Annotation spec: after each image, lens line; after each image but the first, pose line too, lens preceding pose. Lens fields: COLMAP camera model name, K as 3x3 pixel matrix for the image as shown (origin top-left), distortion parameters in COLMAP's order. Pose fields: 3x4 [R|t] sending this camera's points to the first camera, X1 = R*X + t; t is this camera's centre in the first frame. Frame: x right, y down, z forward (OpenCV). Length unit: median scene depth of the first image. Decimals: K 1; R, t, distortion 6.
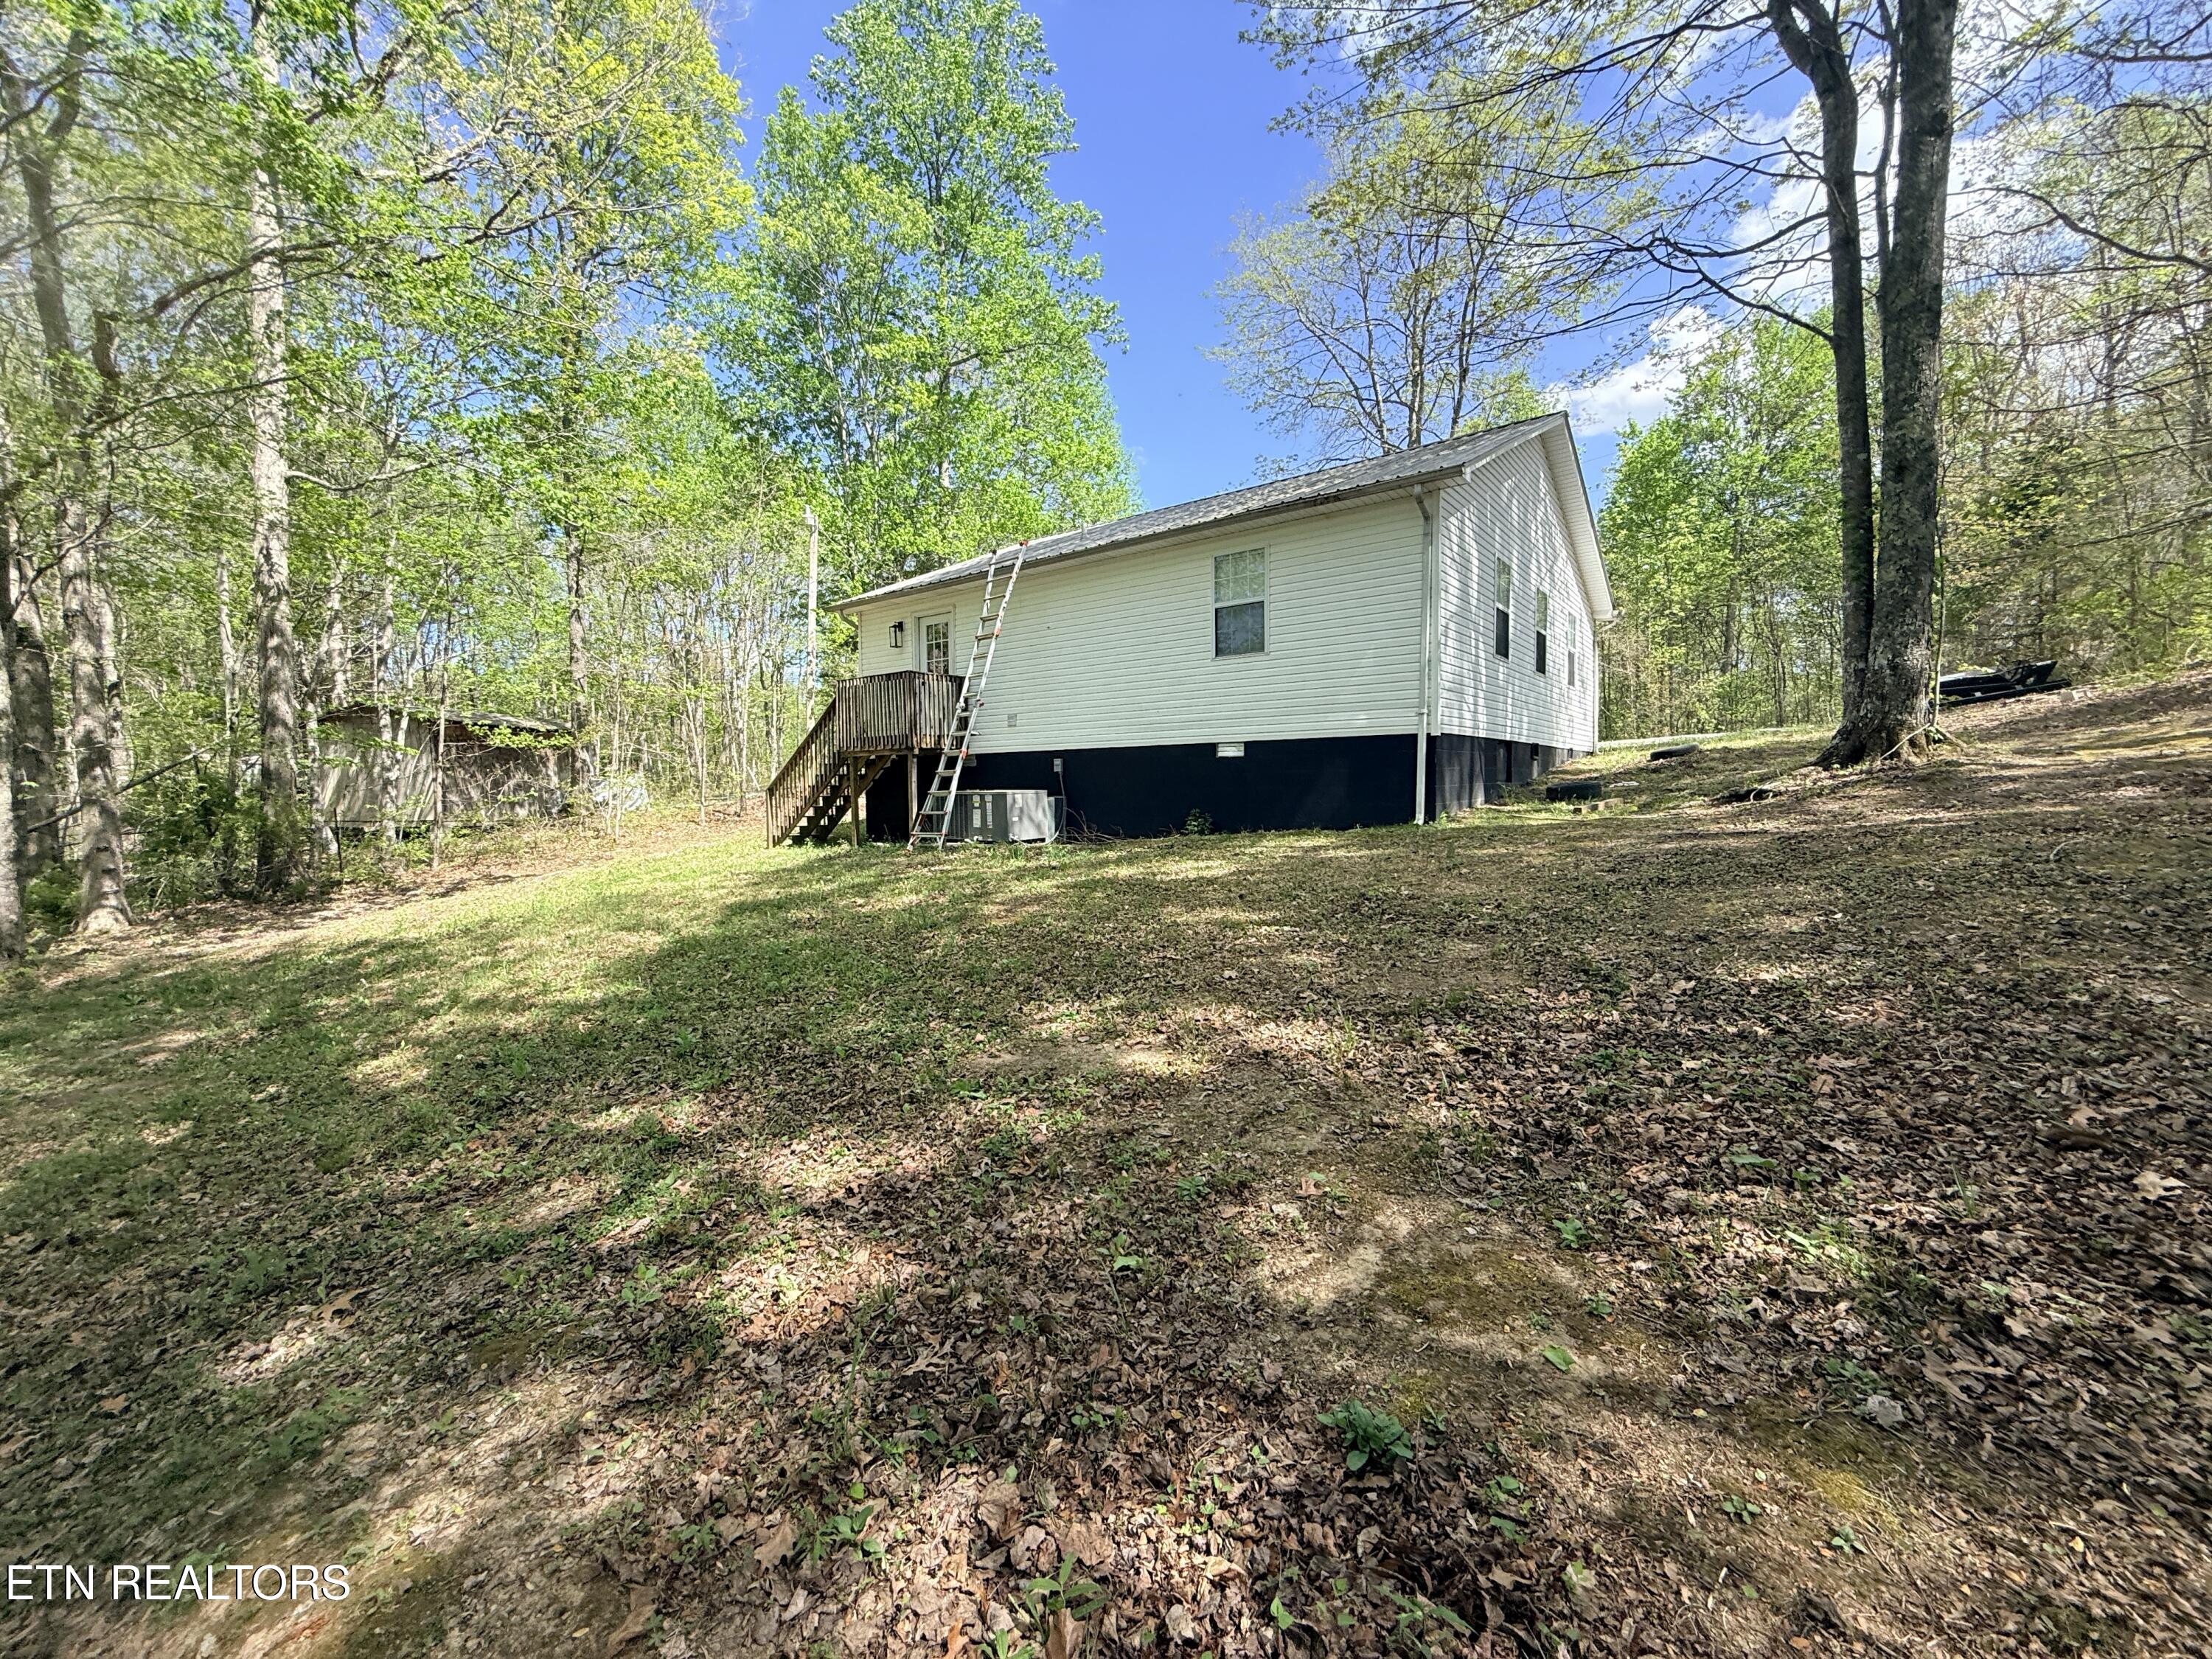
lens RADIAL K [[900.9, 0, 1103.8], [0, 900.9, 834.6], [0, 0, 1]] dist [0.000579, -0.000168]
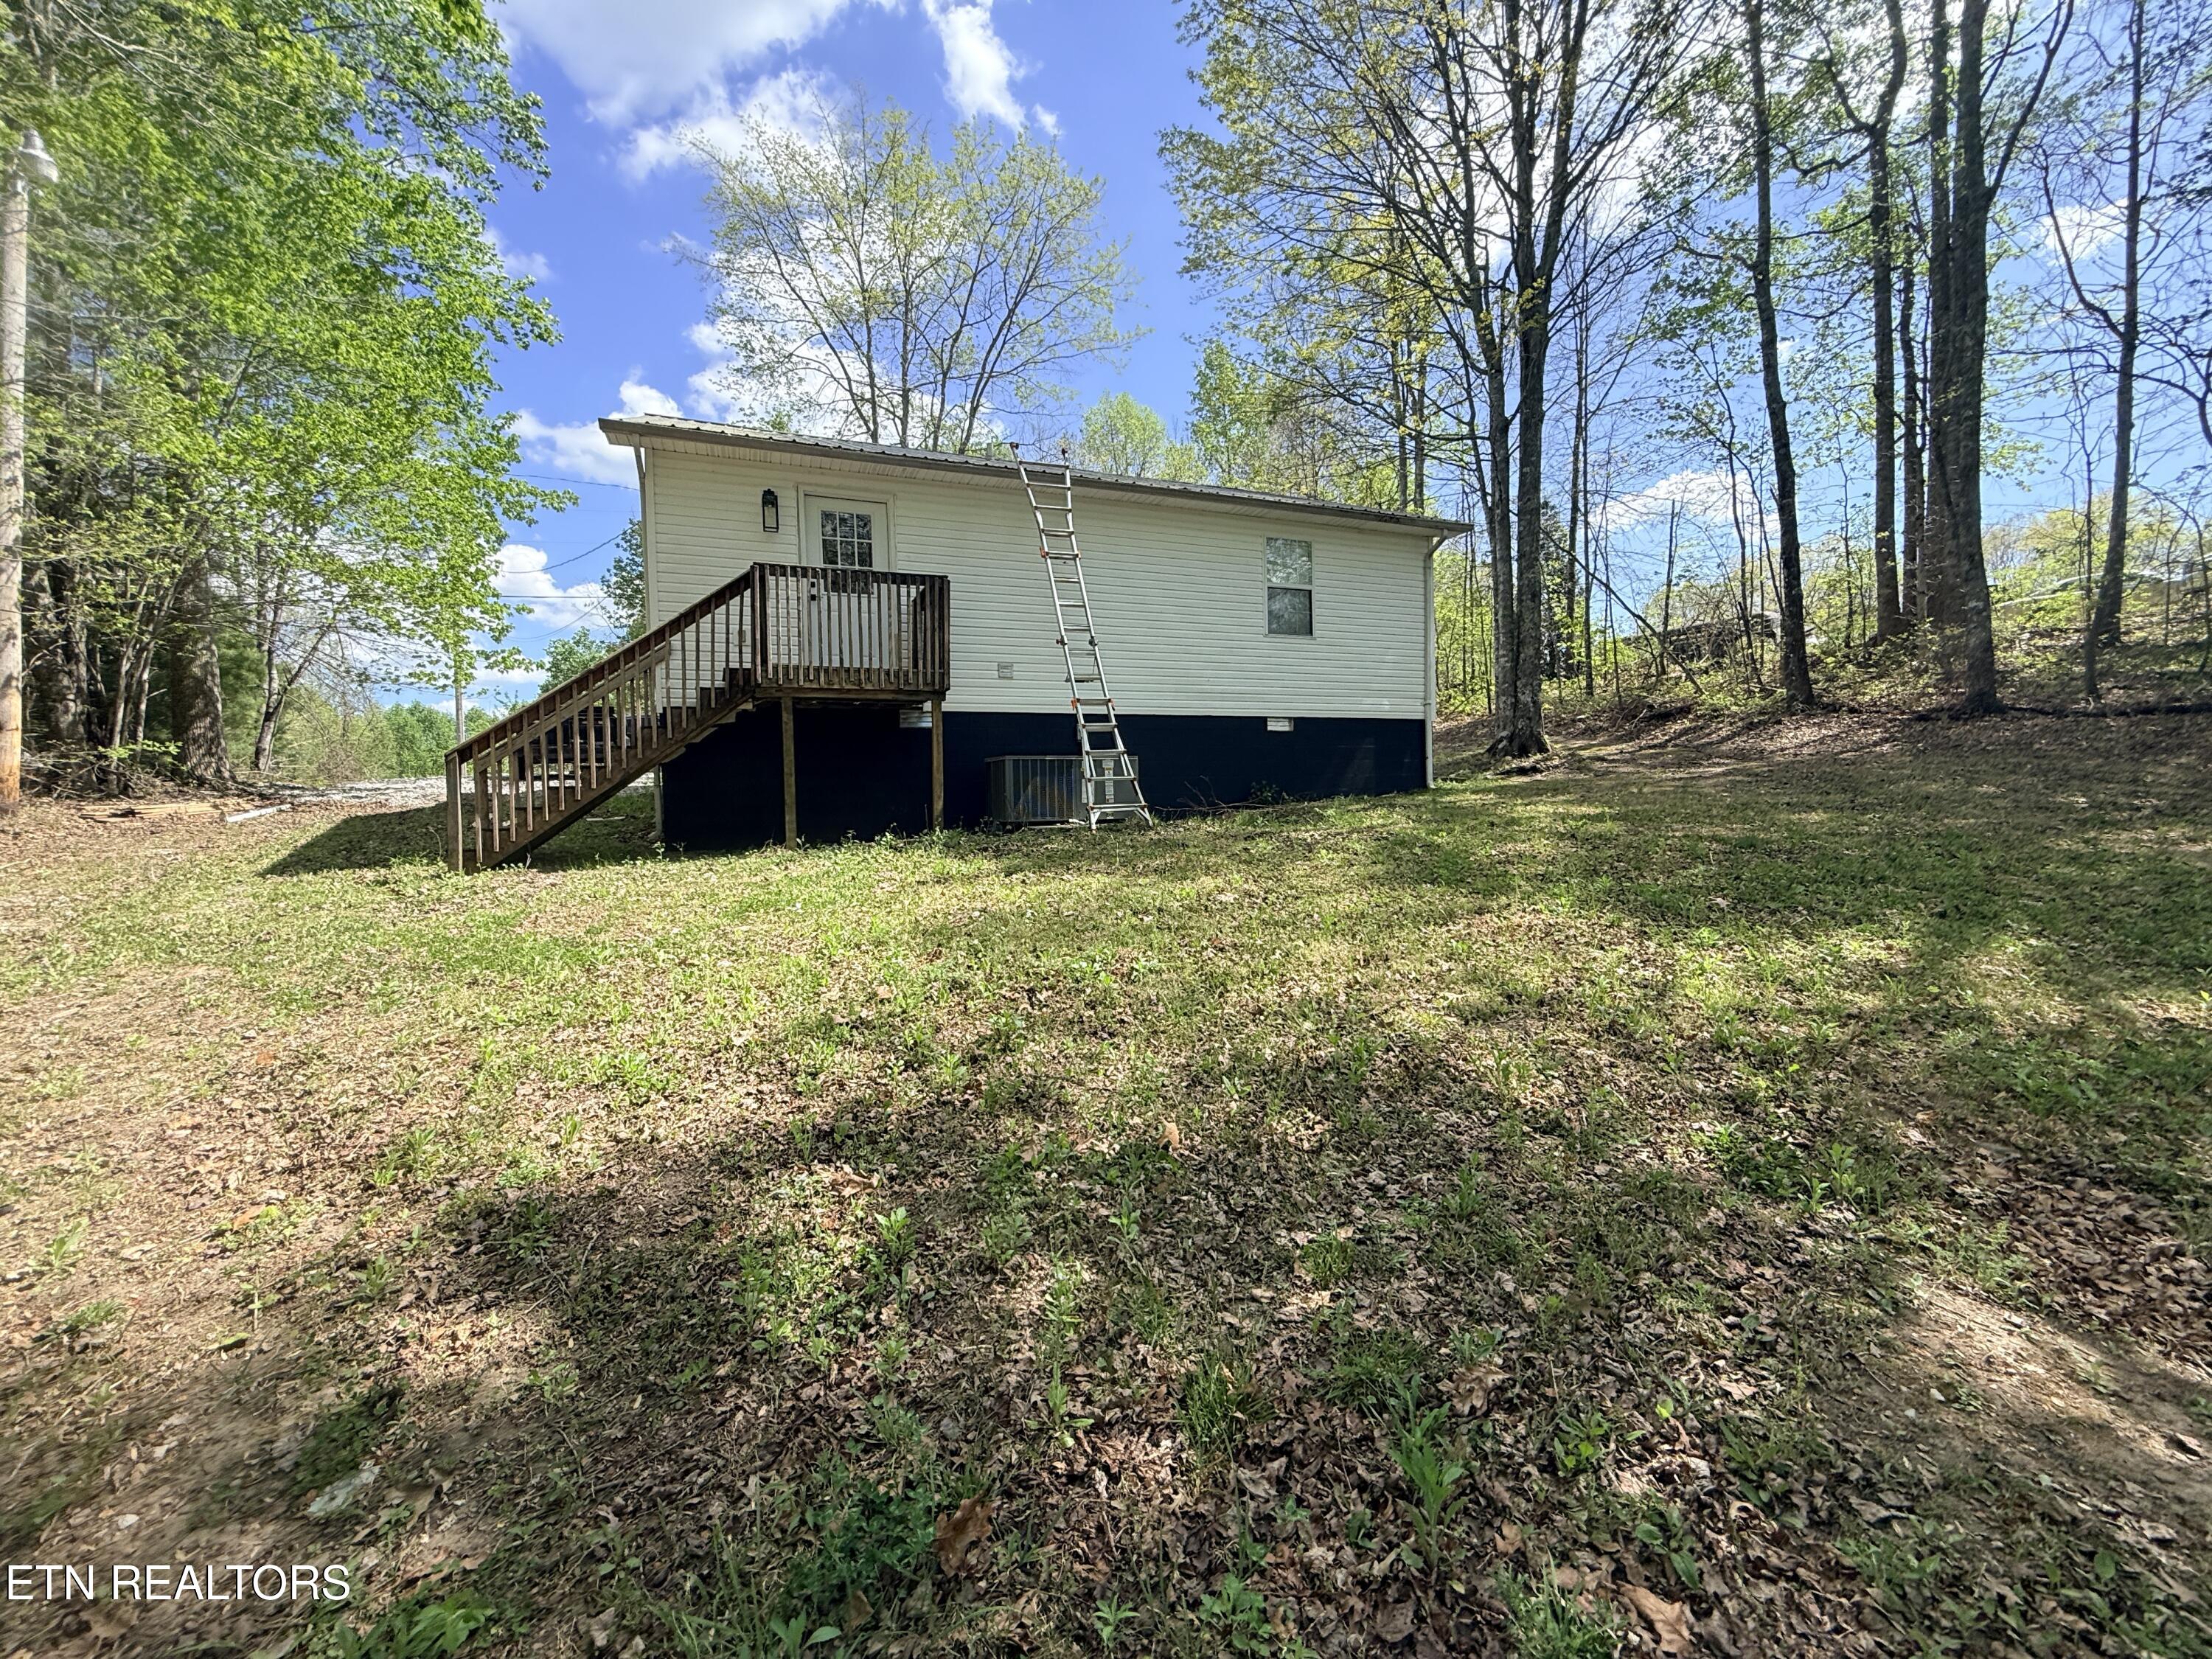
lens RADIAL K [[900.9, 0, 1103.8], [0, 900.9, 834.6], [0, 0, 1]] dist [0.000579, -0.000168]
pose [[0.501479, -0.054762, 0.863435, -1.673448], [0.047962, 0.998220, 0.035454, -0.024358], [-0.863839, 0.023633, 0.503213, 1.241078]]
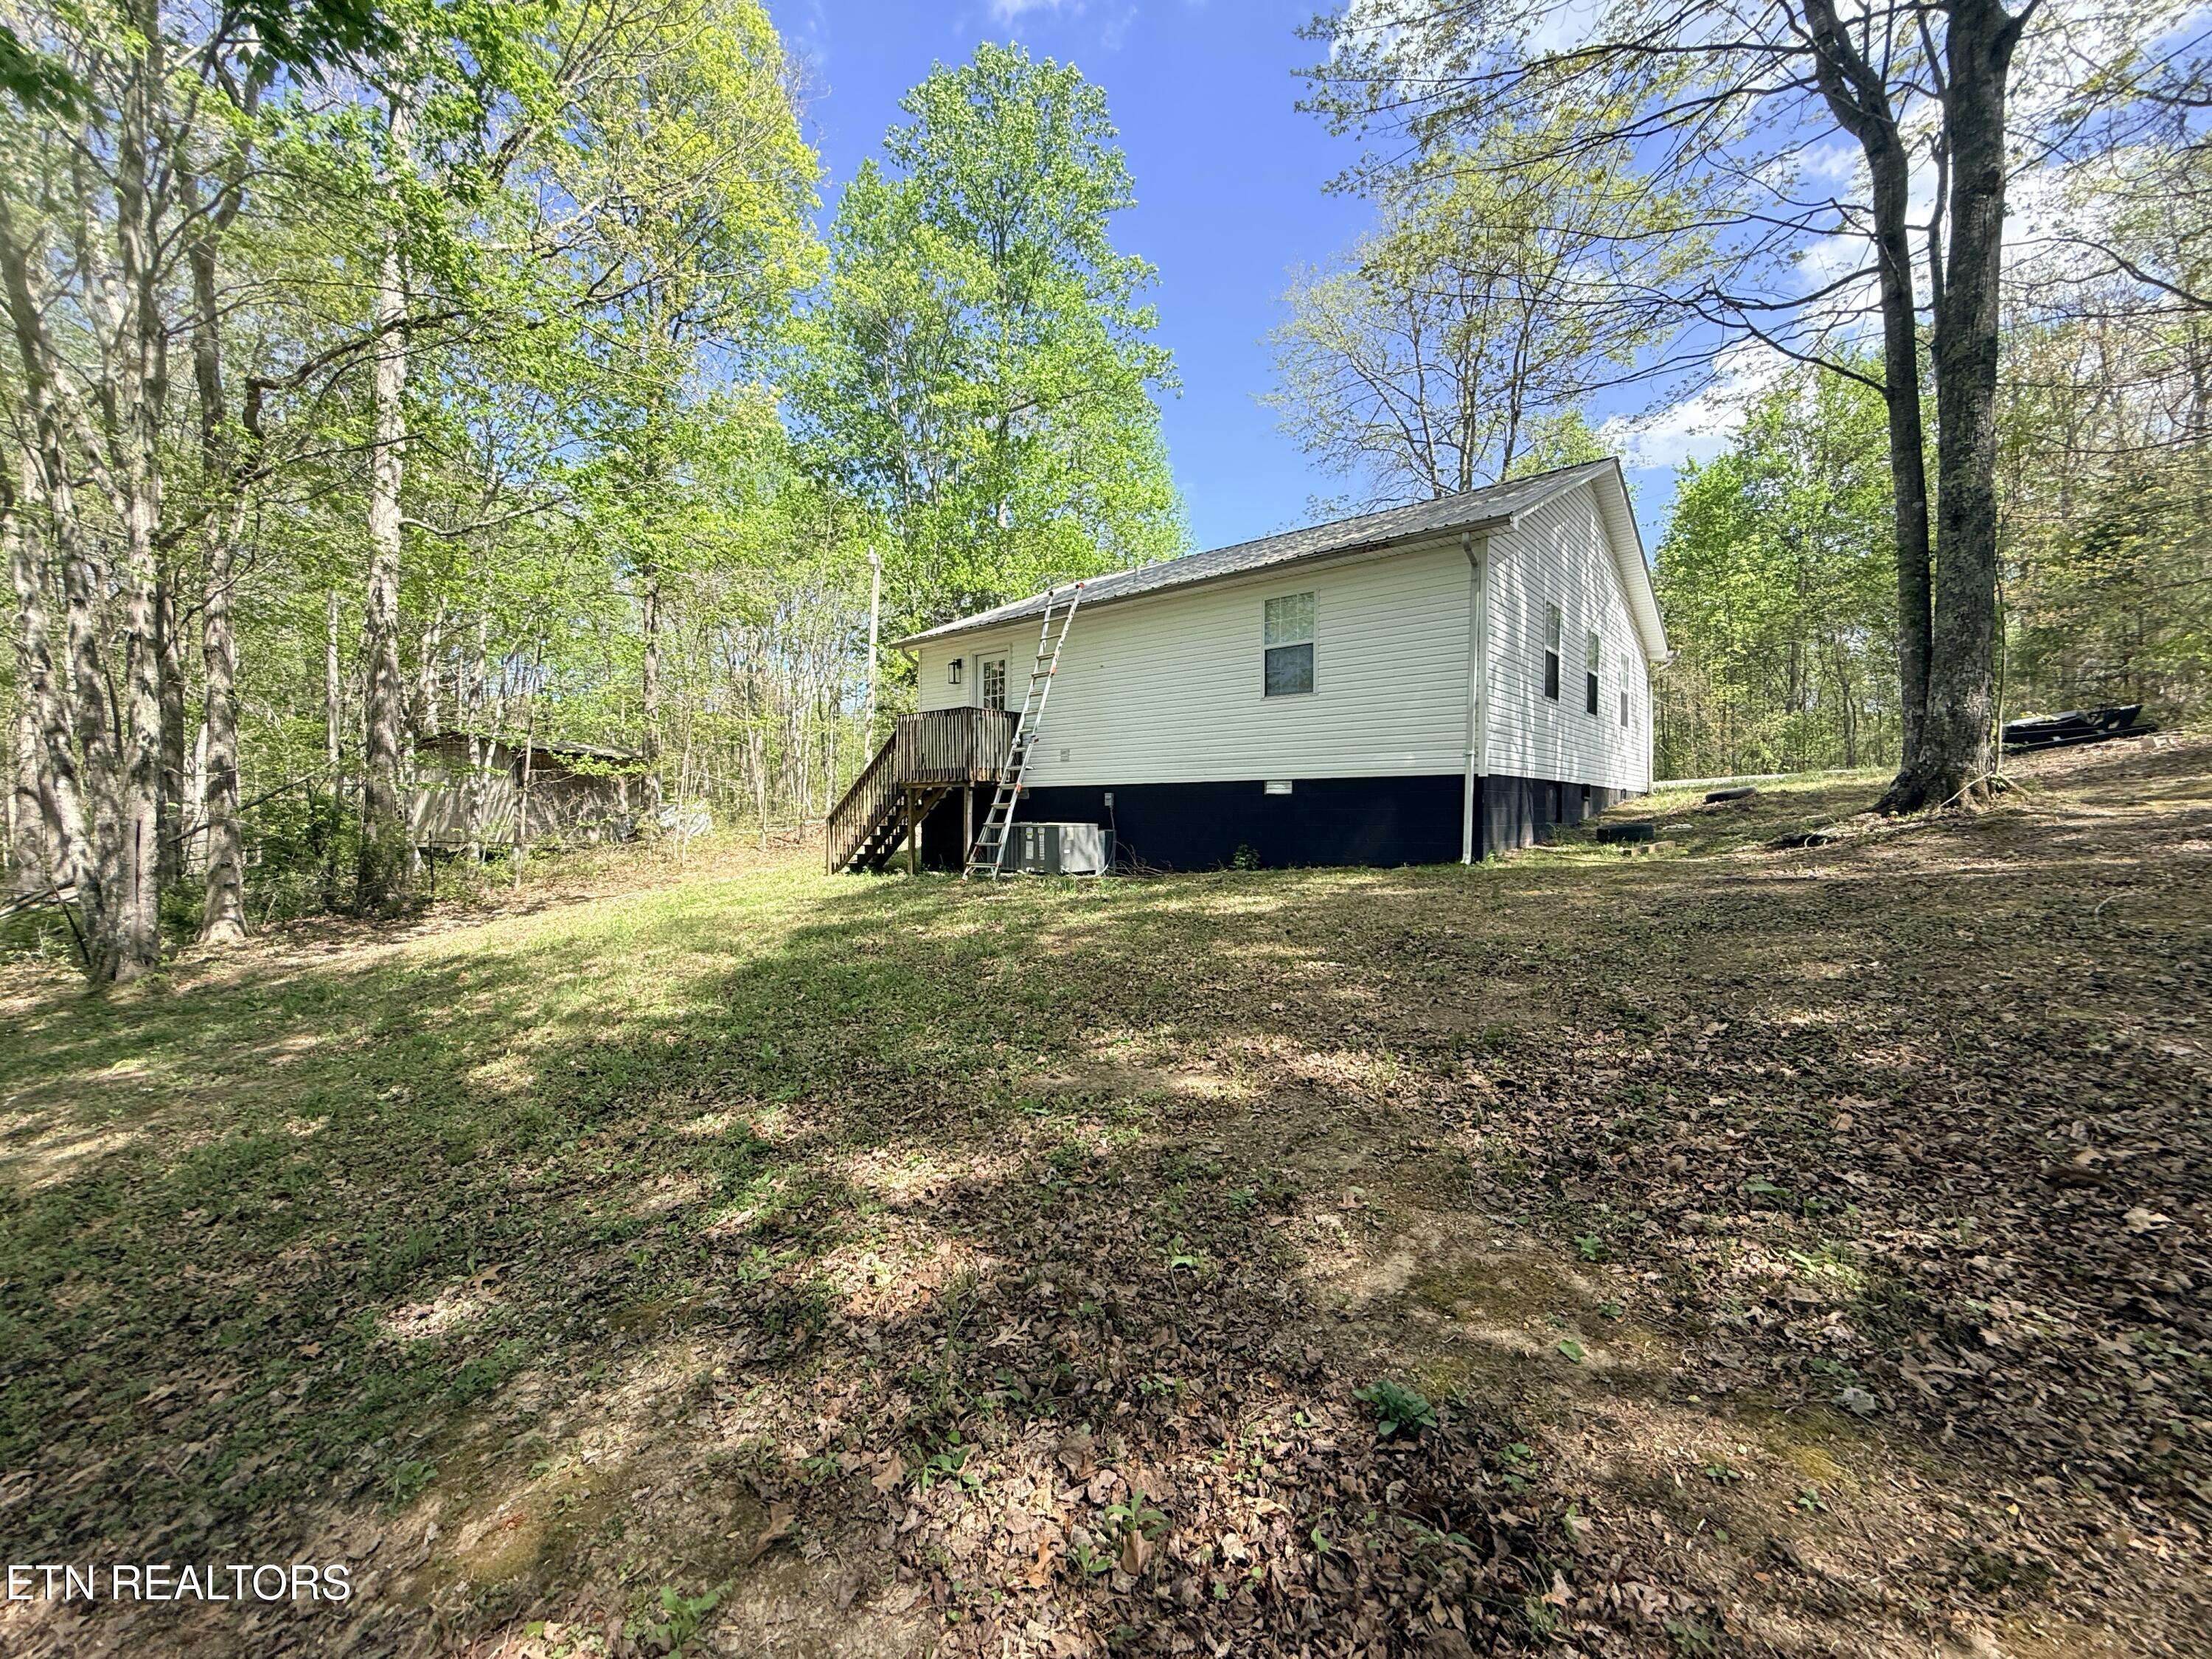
lens RADIAL K [[900.9, 0, 1103.8], [0, 900.9, 834.6], [0, 0, 1]] dist [0.000579, -0.000168]
pose [[0.998597, 0.015815, -0.050543, -0.009111], [-0.017557, 0.999261, -0.034206, -0.004349], [0.049964, 0.035046, 0.998136, -0.050102]]
